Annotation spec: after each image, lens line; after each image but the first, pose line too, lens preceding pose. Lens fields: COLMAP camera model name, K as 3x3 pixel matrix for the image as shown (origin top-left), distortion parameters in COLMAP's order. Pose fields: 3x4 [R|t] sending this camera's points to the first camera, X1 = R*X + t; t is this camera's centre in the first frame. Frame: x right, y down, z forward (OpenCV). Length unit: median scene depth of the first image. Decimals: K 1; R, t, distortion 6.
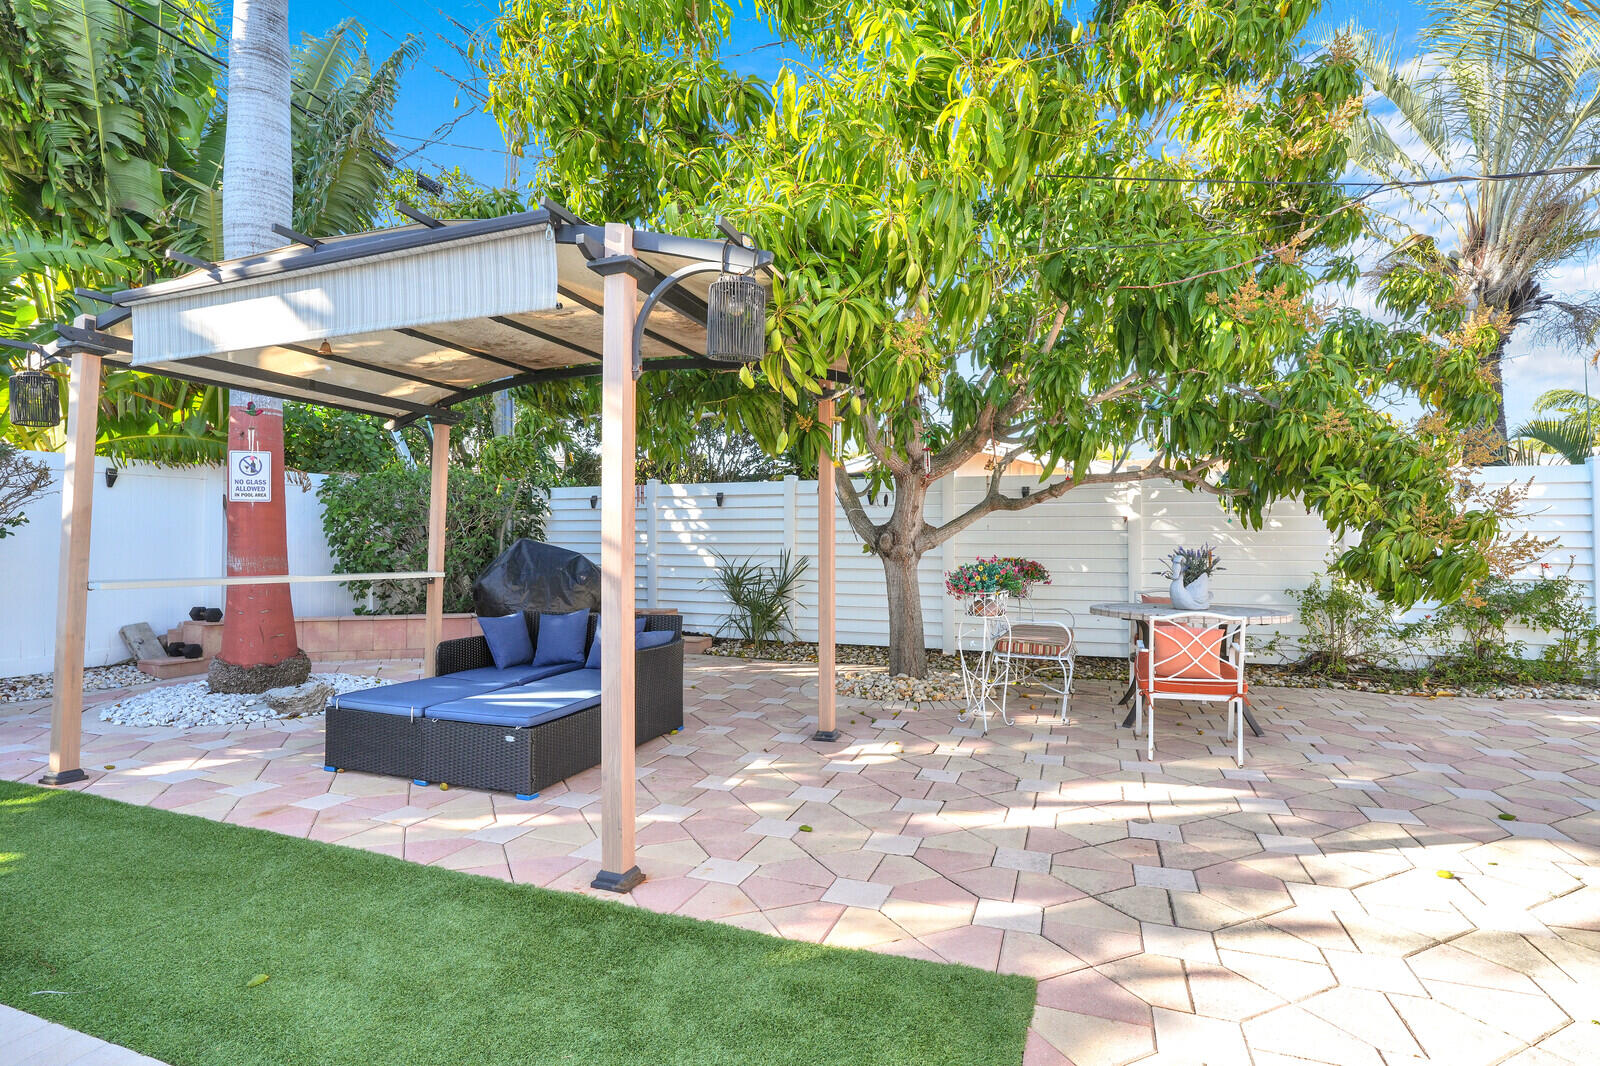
lens RADIAL K [[788.2, 0, 800.0], [0, 788.2, 533.0], [0, 0, 1]] dist [-0.060147, 0.022625]
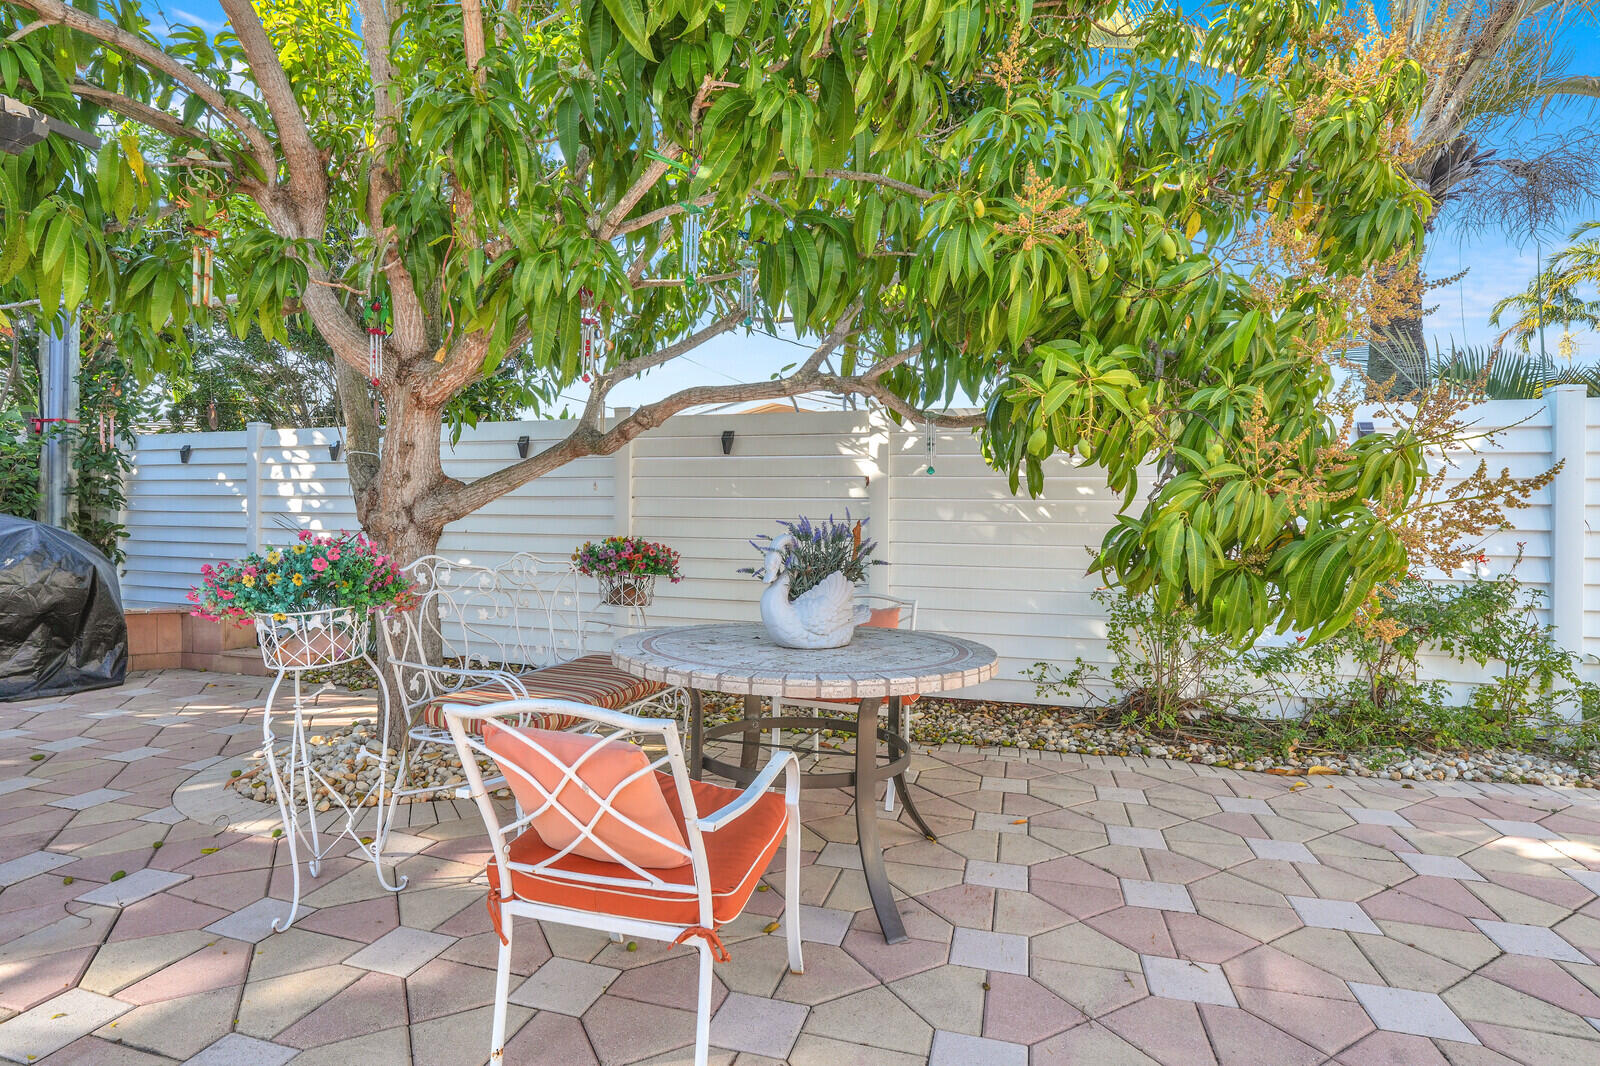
lens RADIAL K [[788.2, 0, 800.0], [0, 788.2, 533.0], [0, 0, 1]] dist [-0.060147, 0.022625]
pose [[0.996975, 0.010301, 0.077033, 0.371151], [-0.012114, 0.999660, 0.023111, 0.014029], [-0.076768, -0.023974, 0.996761, 0.415343]]
